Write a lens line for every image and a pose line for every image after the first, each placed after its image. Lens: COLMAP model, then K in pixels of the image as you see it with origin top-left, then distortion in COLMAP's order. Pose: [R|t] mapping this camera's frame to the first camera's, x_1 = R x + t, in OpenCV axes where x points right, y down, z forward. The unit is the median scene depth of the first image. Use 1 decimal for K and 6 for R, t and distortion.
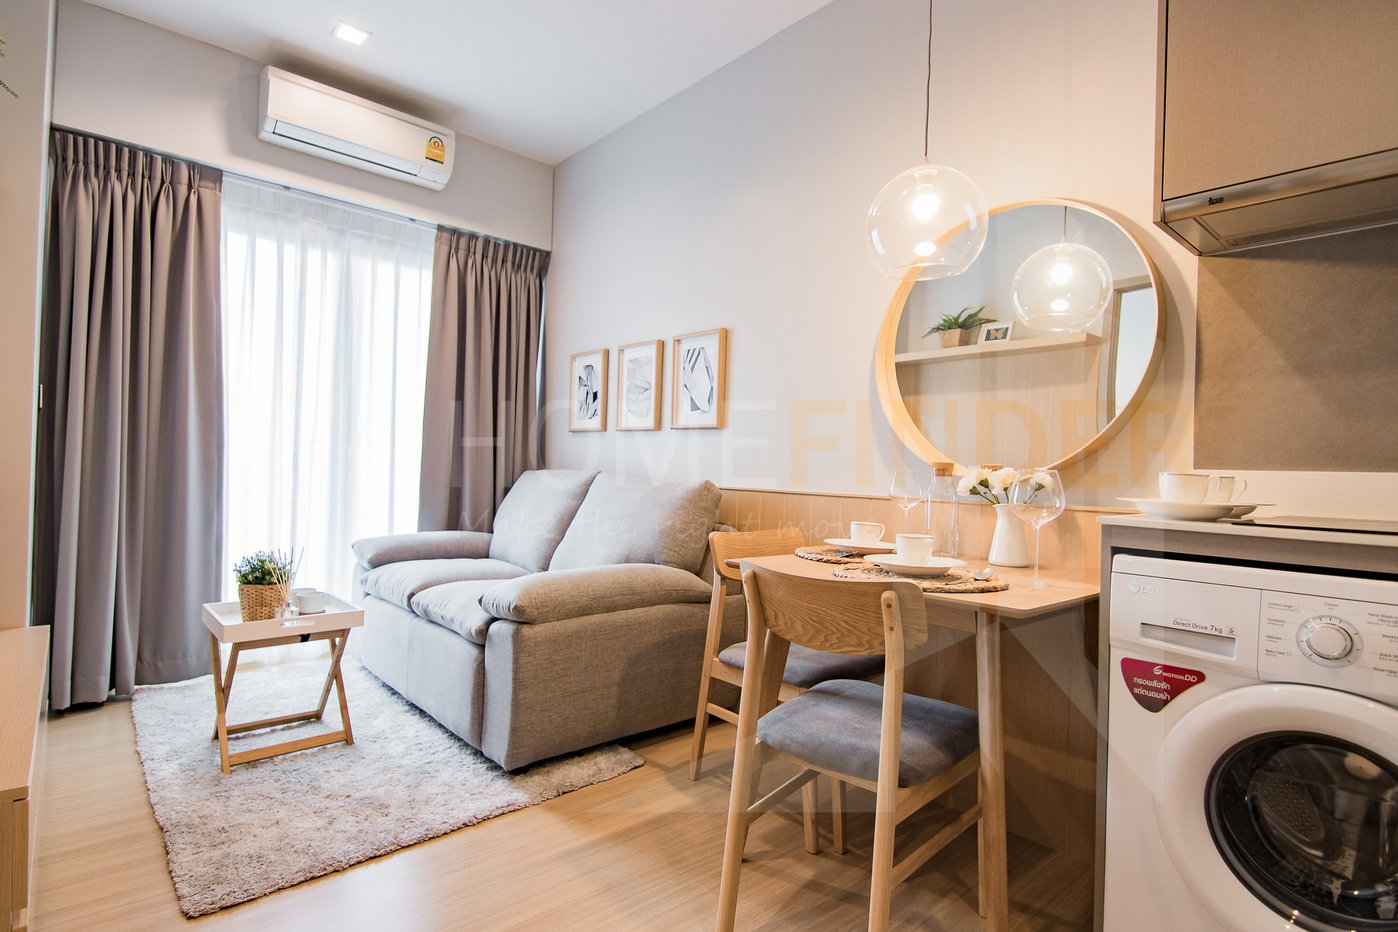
lens RADIAL K [[696.4, 0, 690.4], [0, 696.4, 464.6], [0, 0, 1]] dist [0.013974, -0.015411]
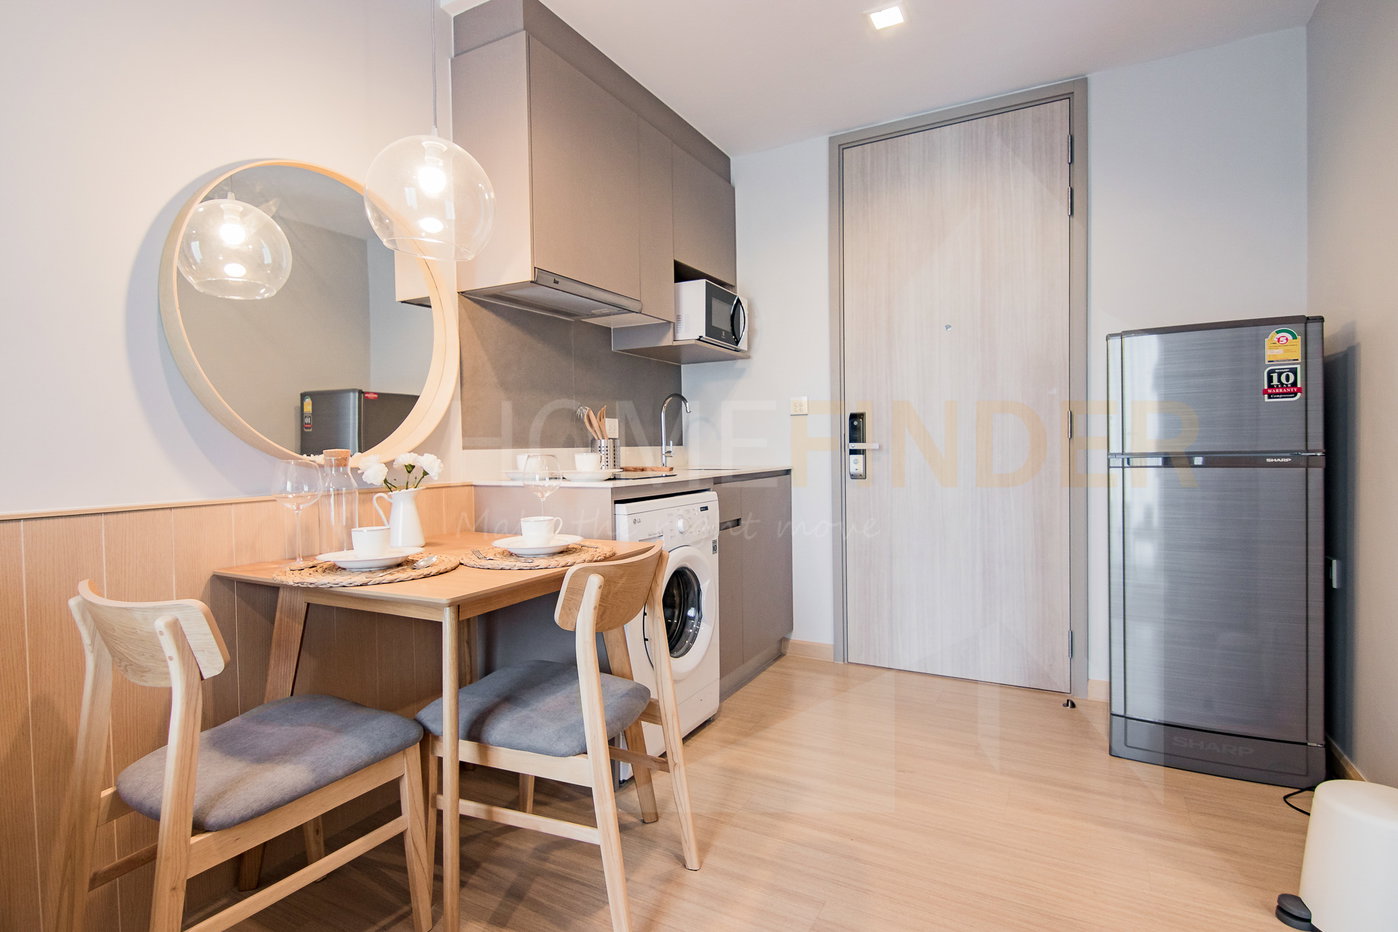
lens RADIAL K [[696.4, 0, 690.4], [0, 696.4, 464.6], [0, 0, 1]] dist [0.013974, -0.015411]
pose [[-0.332530, -0.047326, 0.941904, -0.520672], [-0.000330, 0.998746, 0.050065, -0.023954], [-0.943092, 0.016337, -0.332129, 0.749647]]
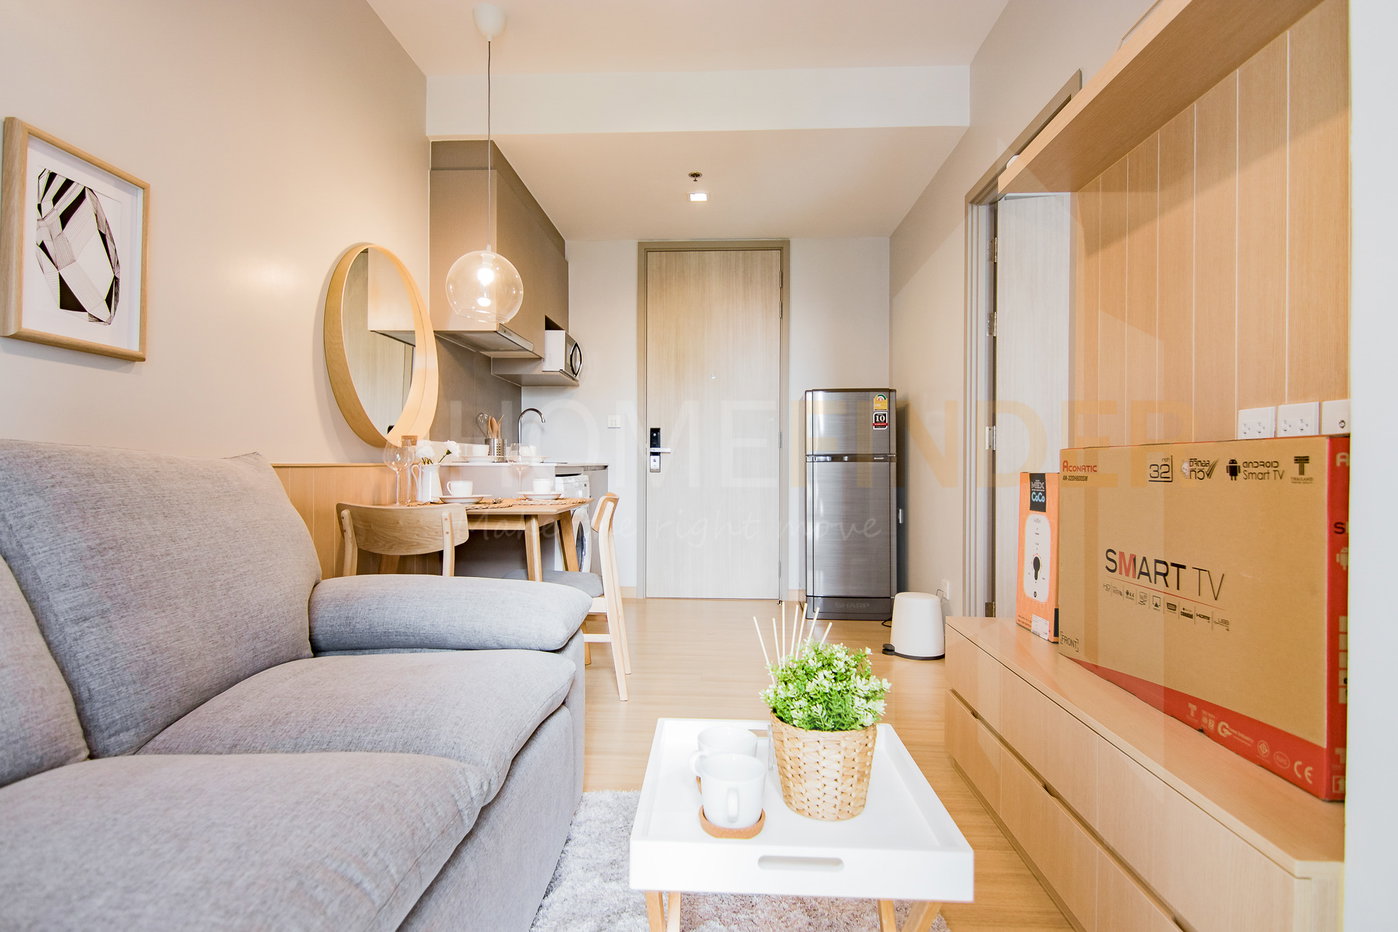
lens RADIAL K [[696.4, 0, 690.4], [0, 696.4, 464.6], [0, 0, 1]] dist [0.013974, -0.015411]
pose [[-0.713809, -0.031024, 0.699653, -0.821608], [-0.028512, 0.999477, 0.015230, 0.013903], [-0.699760, -0.009077, -0.714321, 1.328612]]
